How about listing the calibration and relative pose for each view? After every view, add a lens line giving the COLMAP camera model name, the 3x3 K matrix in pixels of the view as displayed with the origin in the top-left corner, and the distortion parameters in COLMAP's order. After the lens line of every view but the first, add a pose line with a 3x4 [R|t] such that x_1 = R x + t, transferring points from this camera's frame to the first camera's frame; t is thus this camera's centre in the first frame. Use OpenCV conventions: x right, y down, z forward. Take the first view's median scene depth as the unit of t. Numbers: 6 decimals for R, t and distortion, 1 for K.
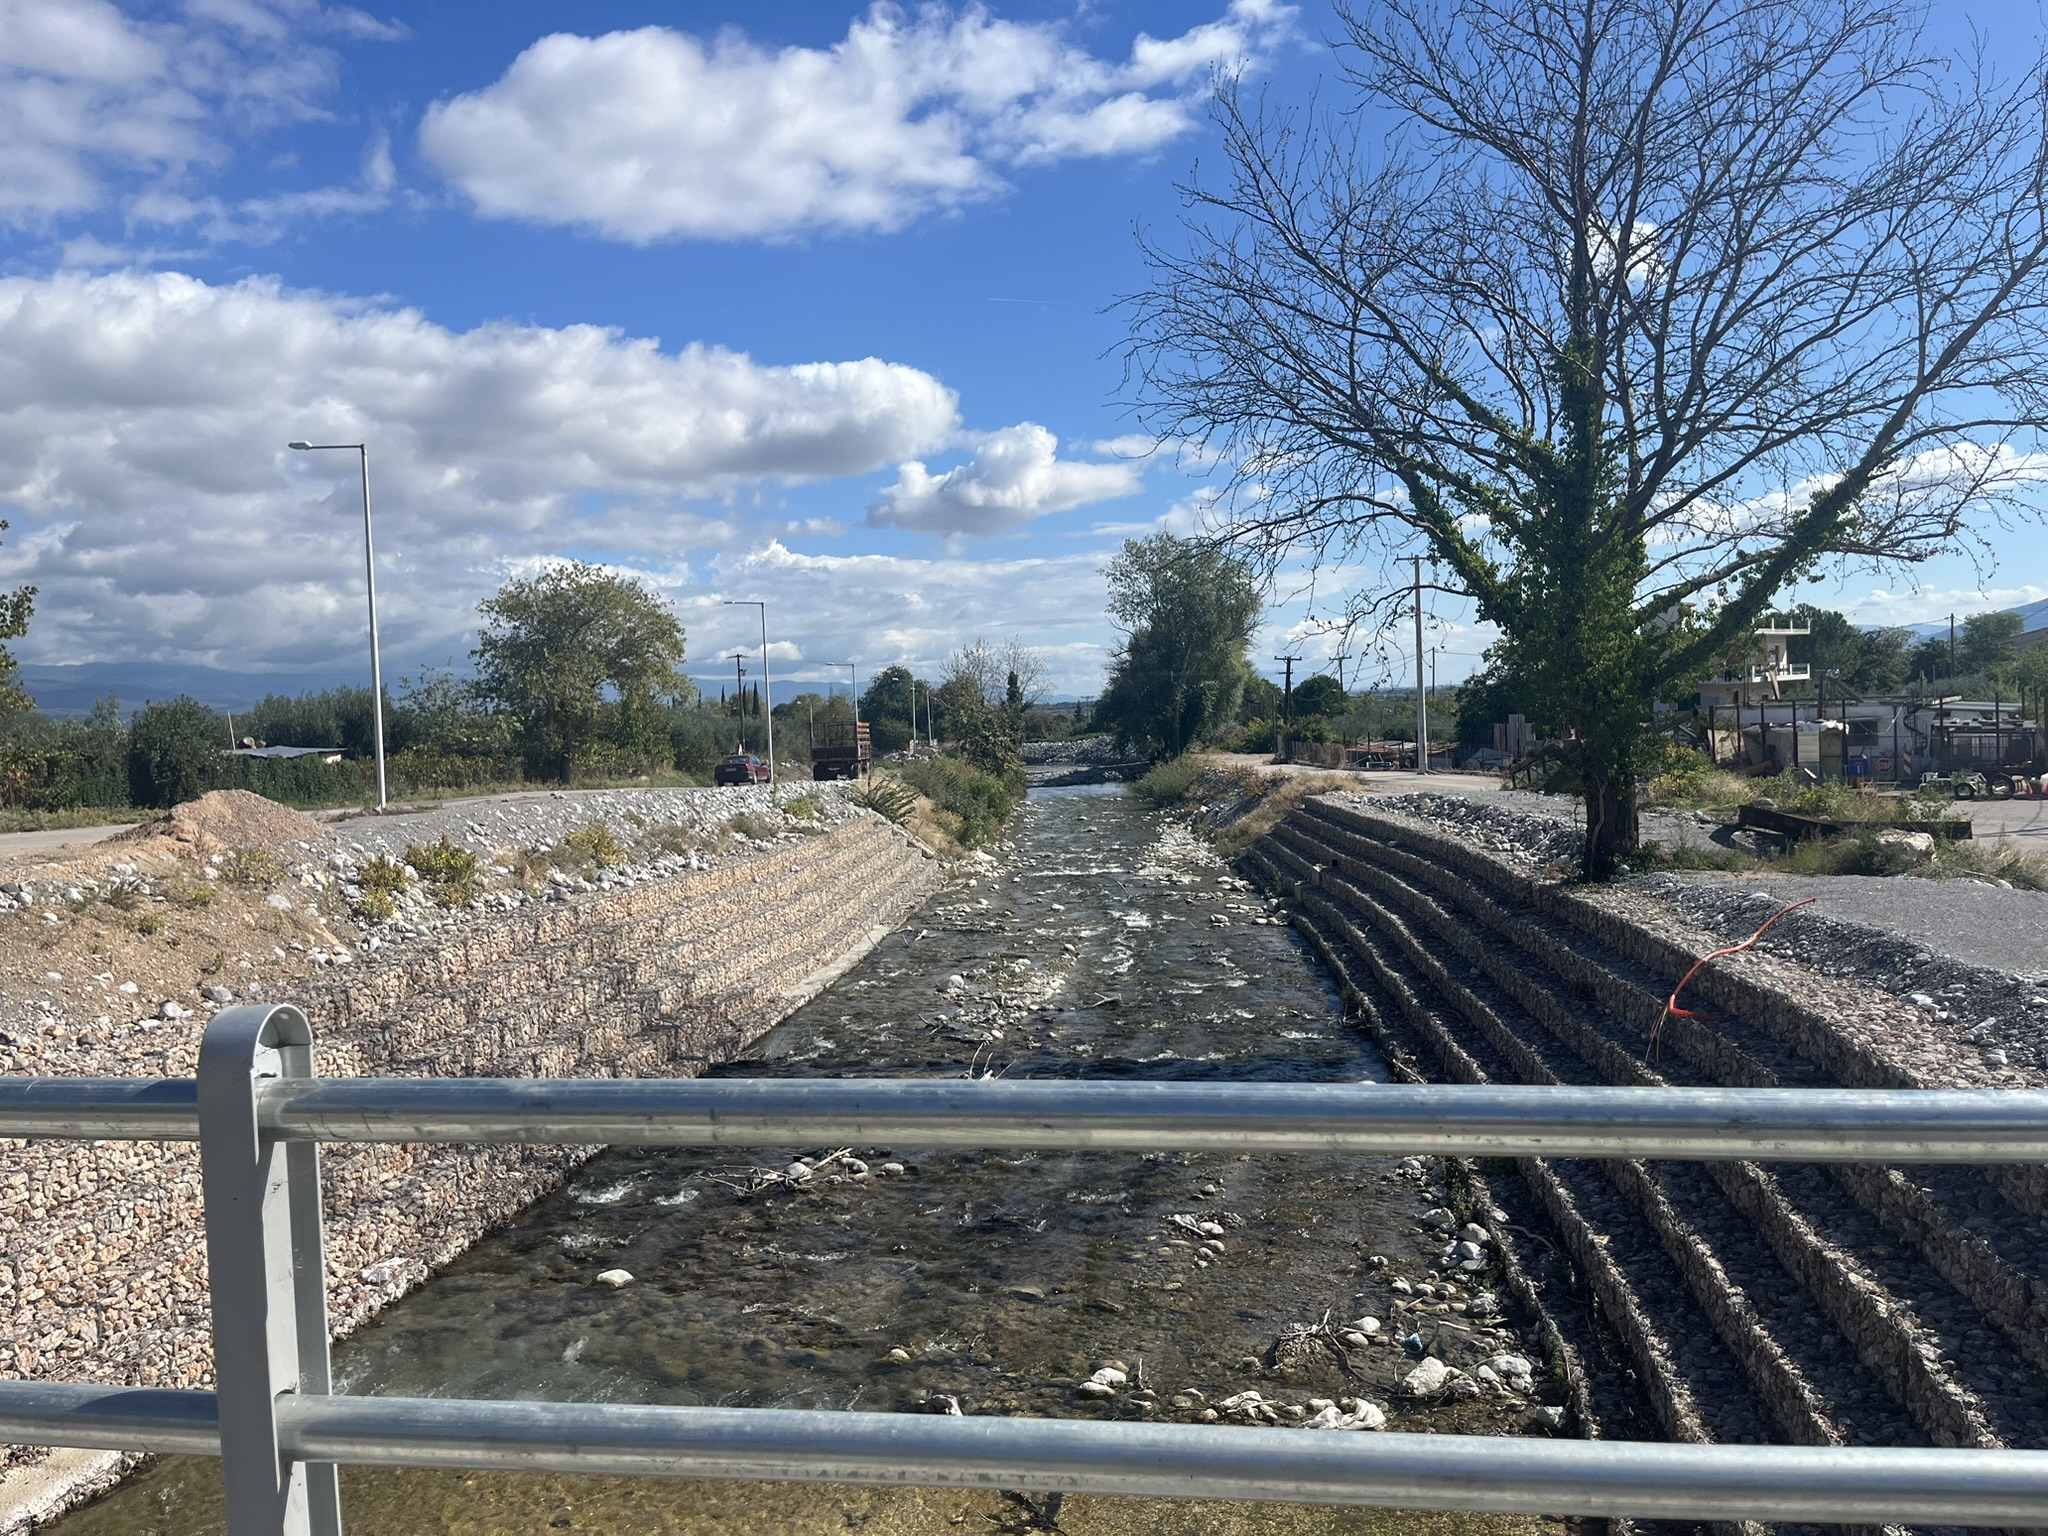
lens RADIAL K [[1531.5, 0, 1018.1], [0, 1531.5, 746.8], [0, 0, 1]] dist [0.046452, -0.072361]
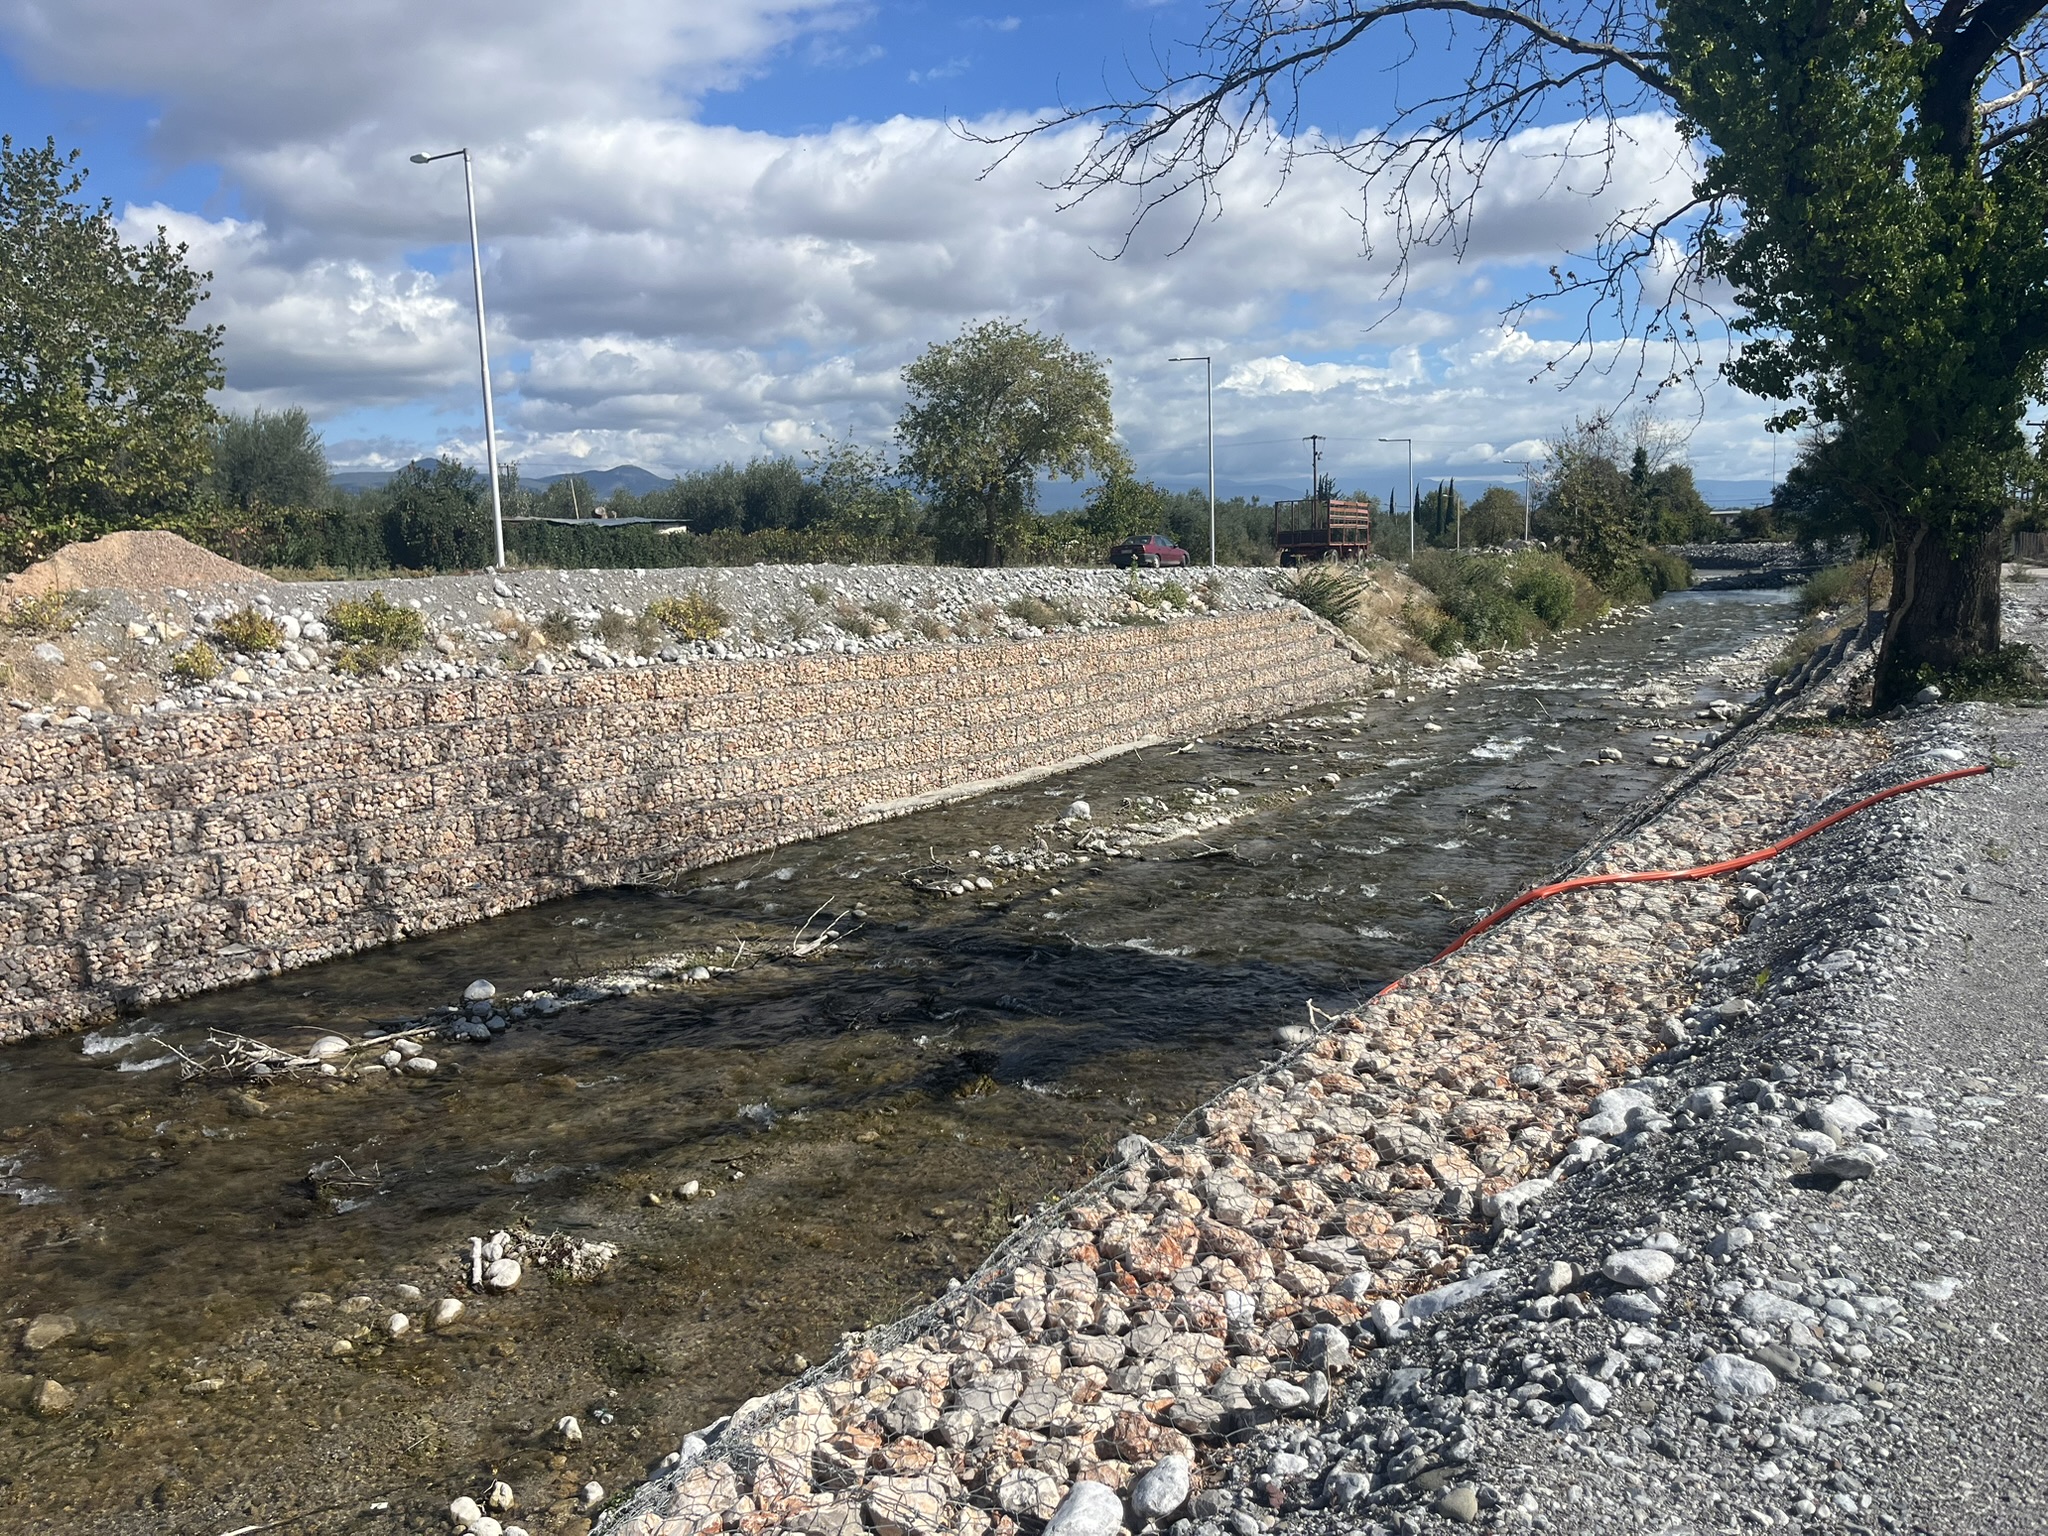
lens RADIAL K [[1531.5, 0, 1013.1], [0, 1531.5, 763.4], [0, 0, 1]] dist [0.046452, -0.072361]
pose [[0.902795, 0.065873, -0.424996, 0.161639], [-0.007828, 0.990553, 0.136904, 0.018883], [0.430000, -0.120269, 0.894782, 0.213923]]
